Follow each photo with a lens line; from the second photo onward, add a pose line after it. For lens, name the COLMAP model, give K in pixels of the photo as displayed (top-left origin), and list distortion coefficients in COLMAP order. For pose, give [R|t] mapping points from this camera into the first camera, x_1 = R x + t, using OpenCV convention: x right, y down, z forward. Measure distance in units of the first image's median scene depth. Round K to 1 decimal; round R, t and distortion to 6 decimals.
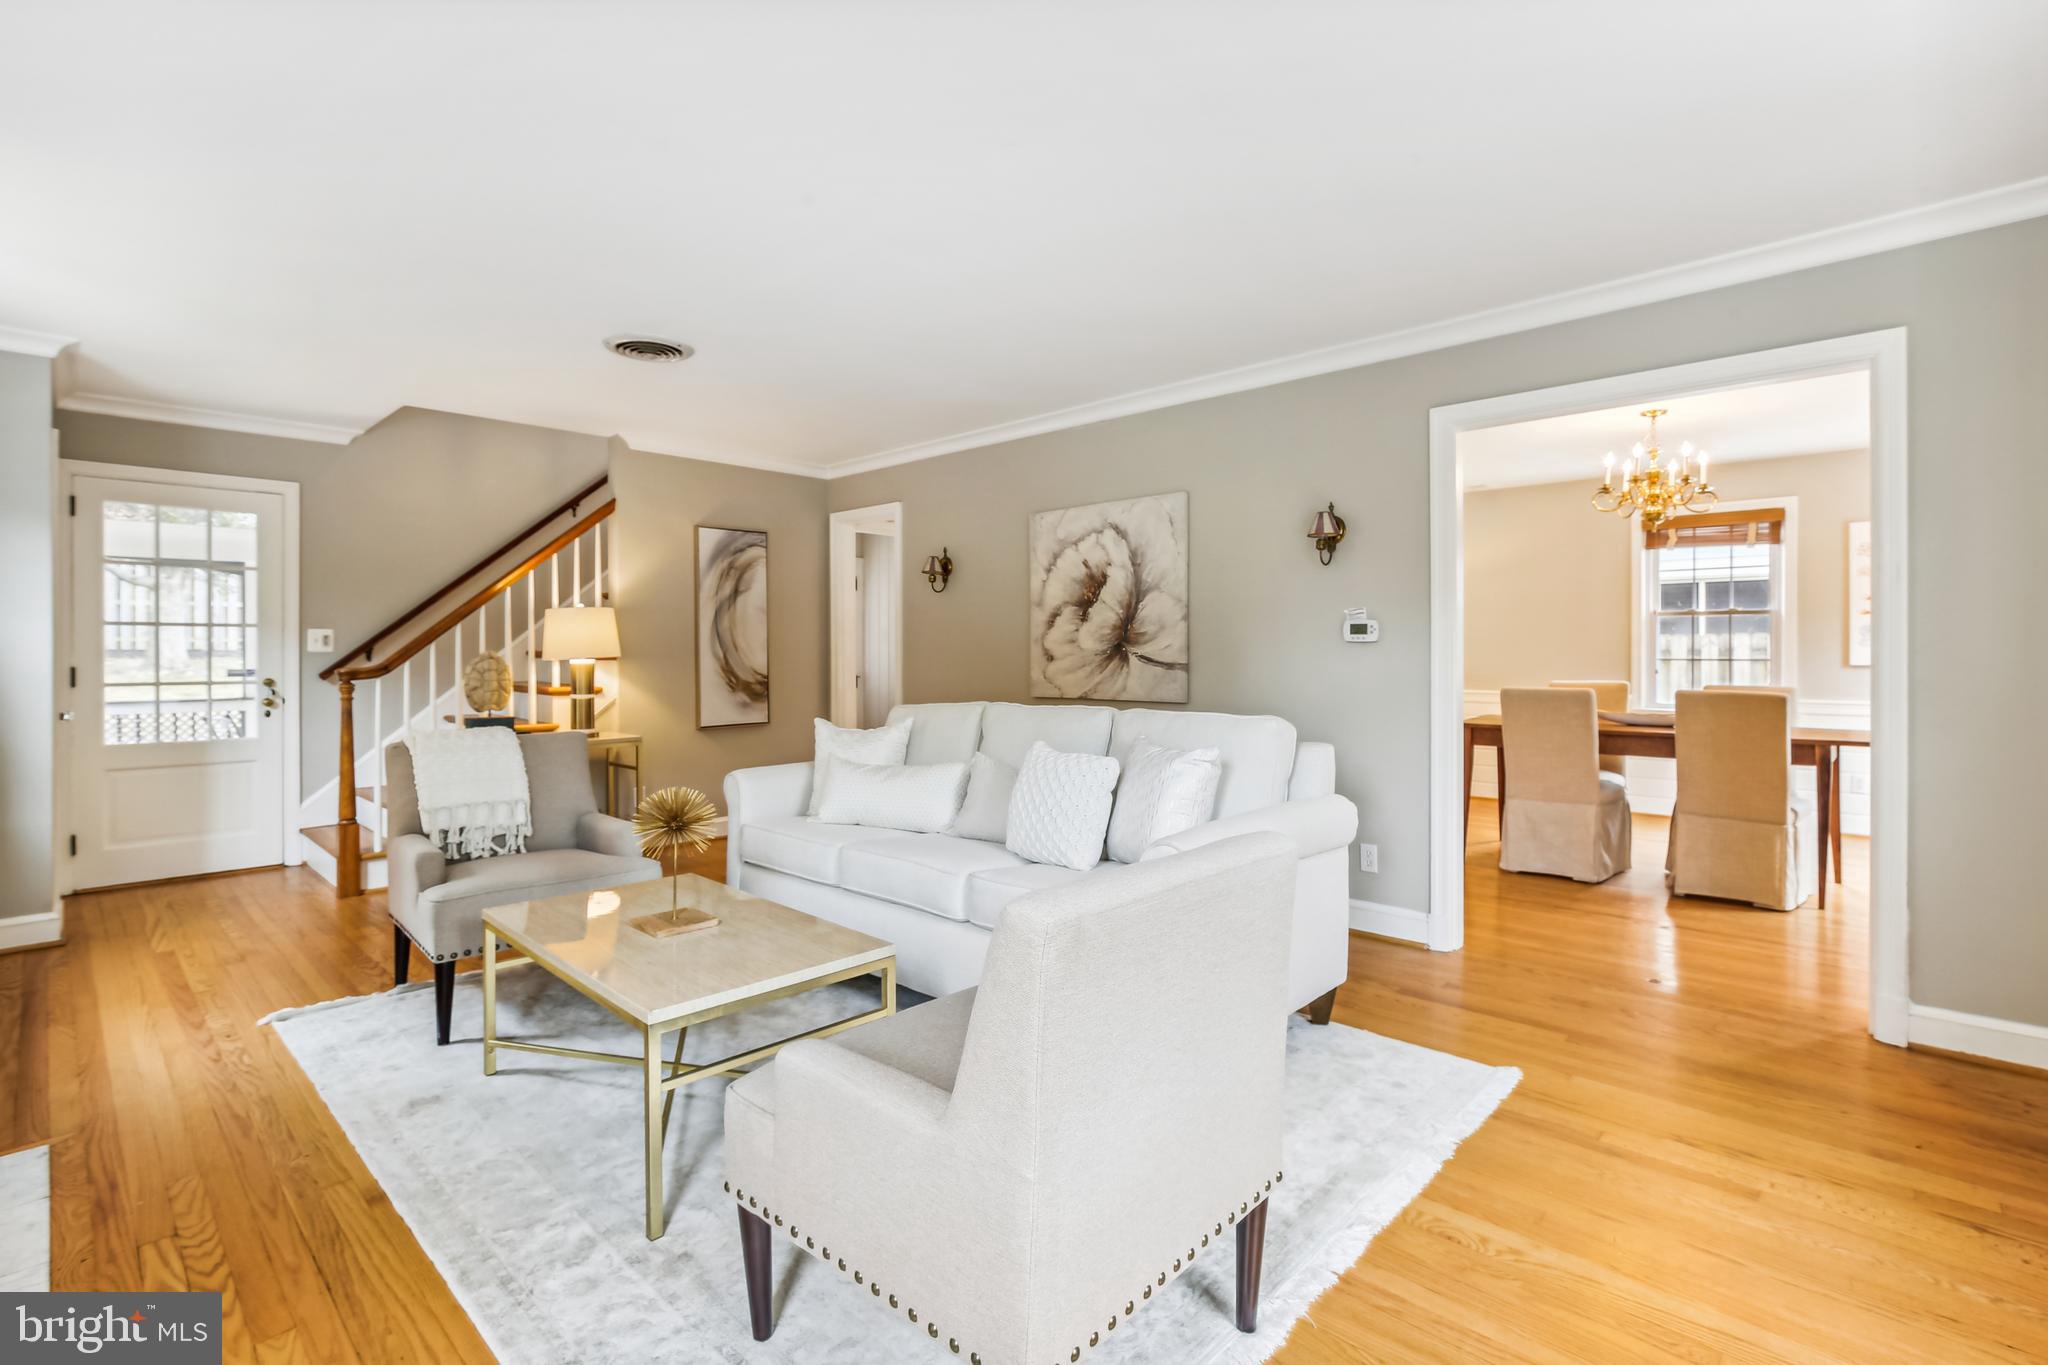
lens RADIAL K [[935.3, 0, 1040.8], [0, 935.3, 649.5], [0, 0, 1]] dist [-0.001638, -0.000086]
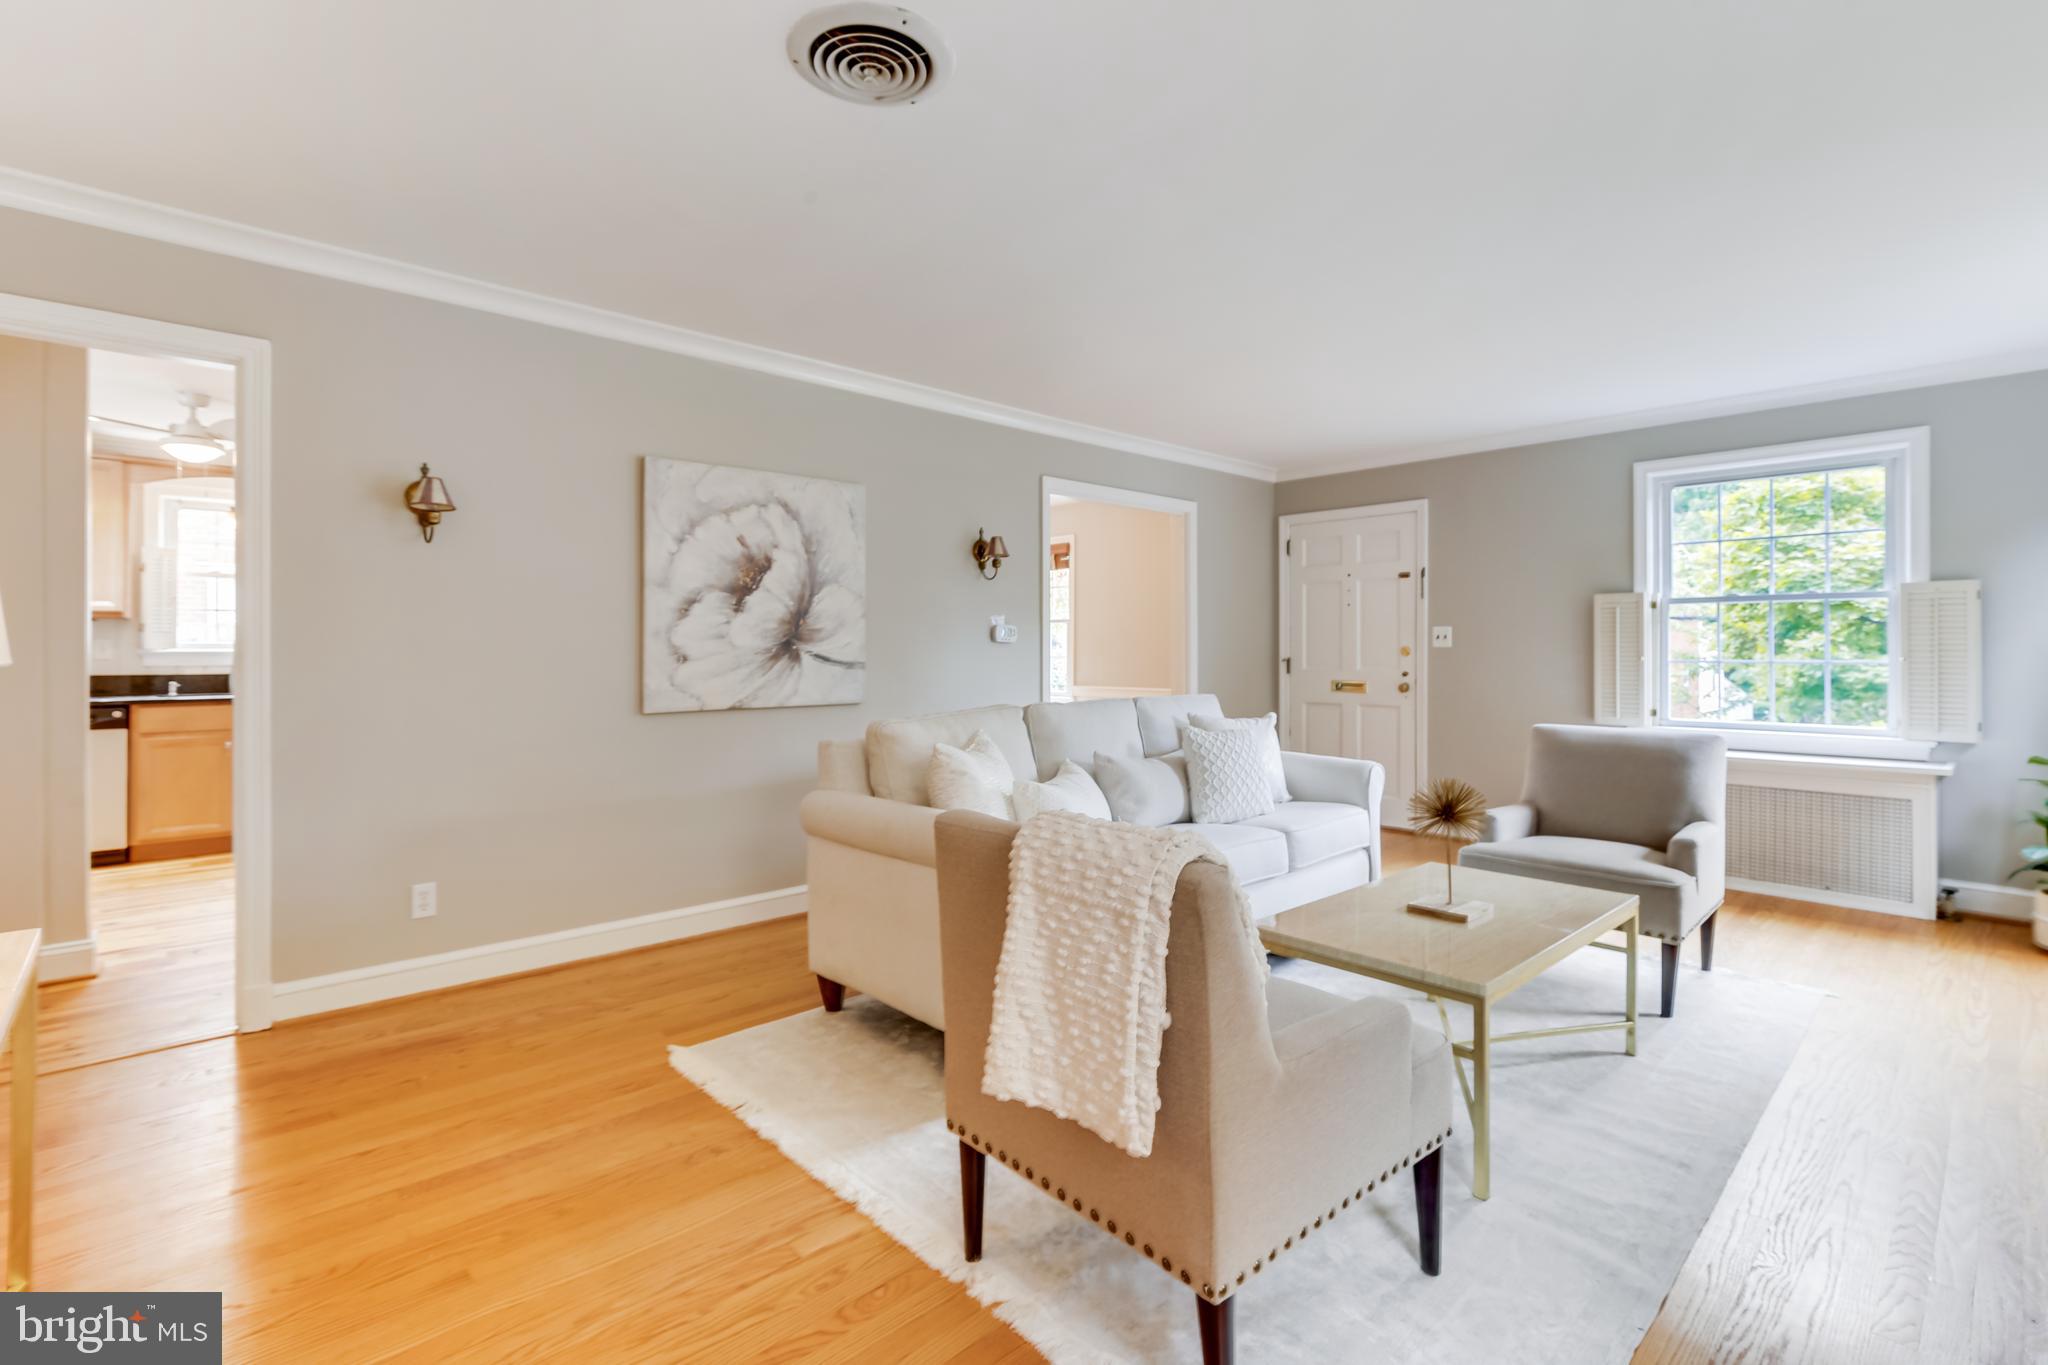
lens RADIAL K [[935.3, 0, 1040.8], [0, 935.3, 649.5], [0, 0, 1]] dist [-0.001638, -0.000086]
pose [[0.057716, 0.001363, 0.998332, -0.757007], [-0.002689, 0.999996, -0.001210, 0.002386], [-0.998329, -0.002614, 0.057719, 0.710699]]
